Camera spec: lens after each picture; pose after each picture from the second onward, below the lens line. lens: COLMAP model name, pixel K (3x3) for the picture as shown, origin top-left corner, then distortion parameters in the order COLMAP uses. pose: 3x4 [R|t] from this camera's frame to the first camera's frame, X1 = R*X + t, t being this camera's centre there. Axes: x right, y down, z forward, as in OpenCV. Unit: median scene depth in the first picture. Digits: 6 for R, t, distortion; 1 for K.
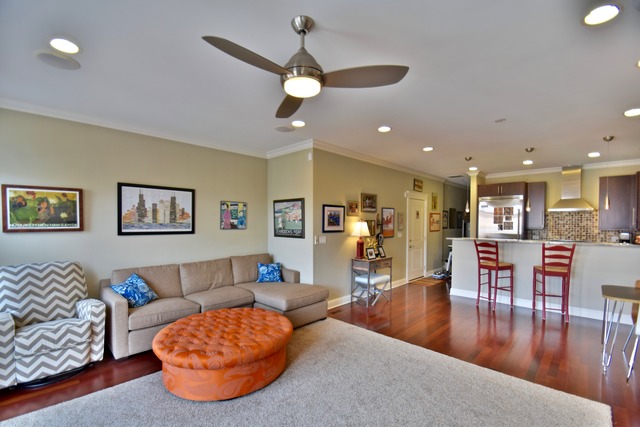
lens RADIAL K [[280.3, 0, 313.9], [0, 280.3, 228.9], [0, 0, 1]] dist [0.010275, -0.015250]
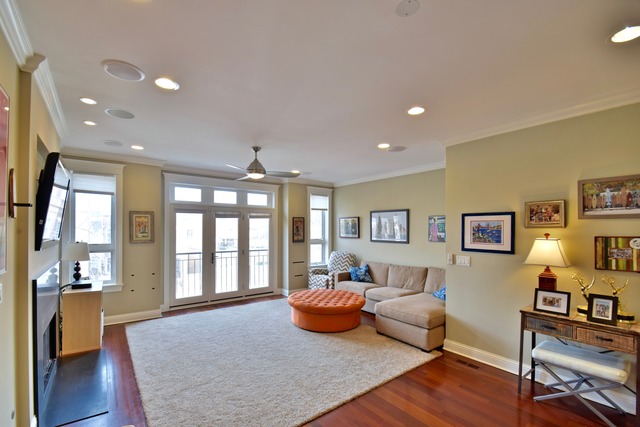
lens RADIAL K [[280.3, 0, 313.9], [0, 280.3, 228.9], [0, 0, 1]] dist [0.010275, -0.015250]
pose [[-0.140186, -0.006212, -0.990106, 0.743964], [-0.031300, 0.999508, -0.001839, -0.028401], [0.989630, 0.030732, -0.140312, 0.625837]]
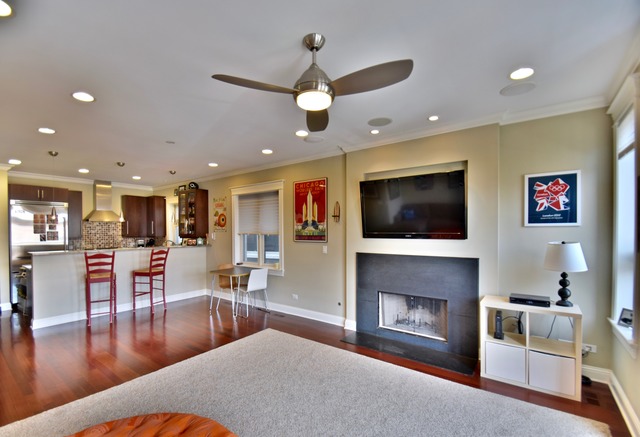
lens RADIAL K [[289.7, 0, 309.7], [0, 289.7, 234.5], [0, 0, 1]] dist [-0.012279, -0.000088]
pose [[-0.123059, -0.013223, 0.992311, -0.388208], [0.028557, 0.999450, 0.016860, -0.009773], [-0.991988, 0.030412, -0.122614, 0.399603]]
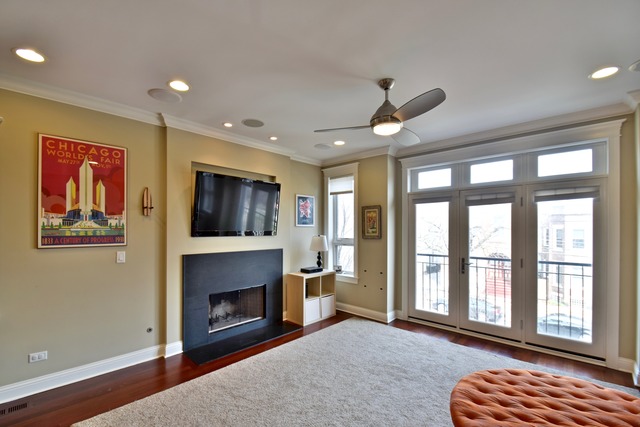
lens RADIAL K [[280.3, 0, 313.9], [0, 280.3, 228.9], [0, 0, 1]] dist [0.010275, -0.015250]
pose [[-0.999679, -0.002738, -0.025179, 0.118542], [-0.003358, 0.999692, 0.024596, -0.018438], [0.025104, 0.024673, -0.999380, 0.818541]]
